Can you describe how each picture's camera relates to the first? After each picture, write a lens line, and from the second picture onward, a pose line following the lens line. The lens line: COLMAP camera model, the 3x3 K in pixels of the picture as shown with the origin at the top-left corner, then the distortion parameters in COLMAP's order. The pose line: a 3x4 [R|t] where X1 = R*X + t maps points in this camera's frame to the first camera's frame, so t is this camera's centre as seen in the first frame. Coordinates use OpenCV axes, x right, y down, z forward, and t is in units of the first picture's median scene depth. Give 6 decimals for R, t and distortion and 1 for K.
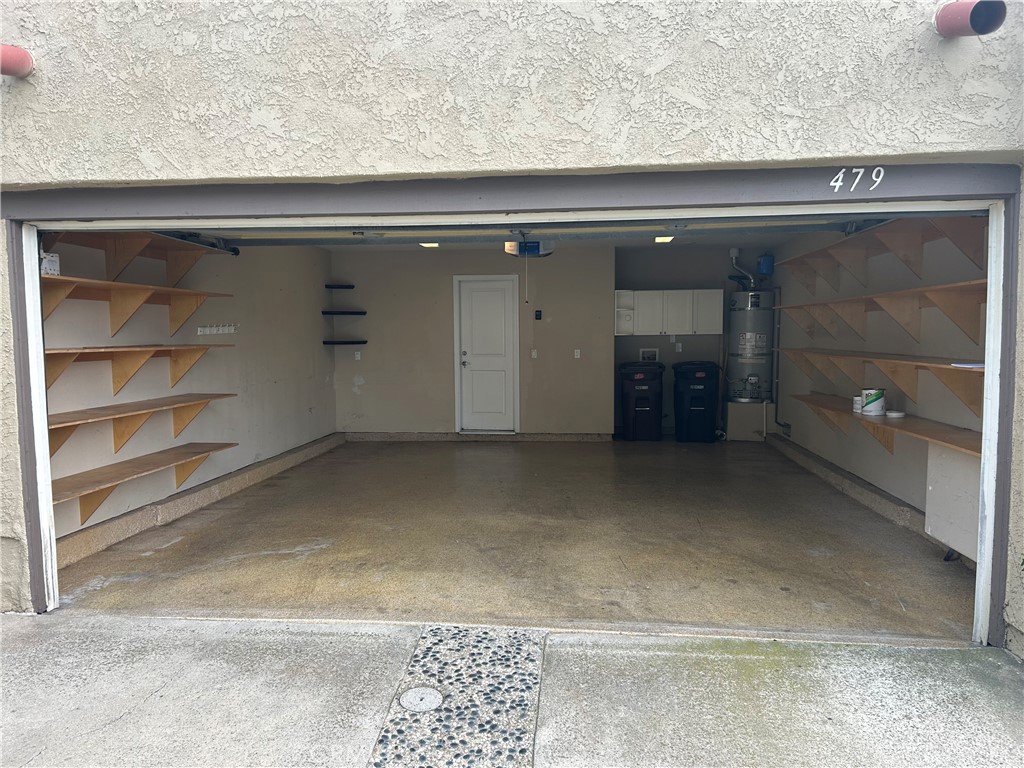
lens RADIAL K [[768.0, 0, 510.4], [0, 768.0, 388.3], [0, 0, 1]] dist [0.029747, -0.038235]
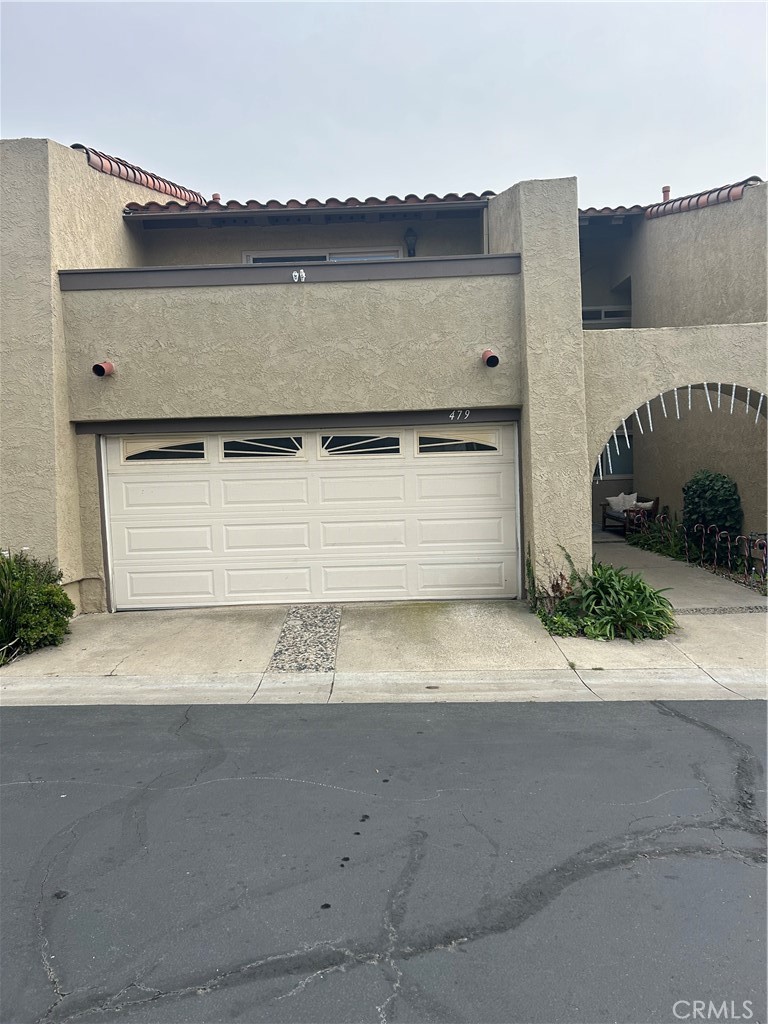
lens RADIAL K [[768.0, 0, 386.3], [0, 768.0, 513.0], [0, 0, 1]] dist [0.029747, -0.038235]
pose [[0.993667, -0.032266, 0.107631, -0.070808], [0.034501, 0.999225, -0.018975, 0.089596], [-0.106935, 0.022568, 0.994010, -1.456016]]
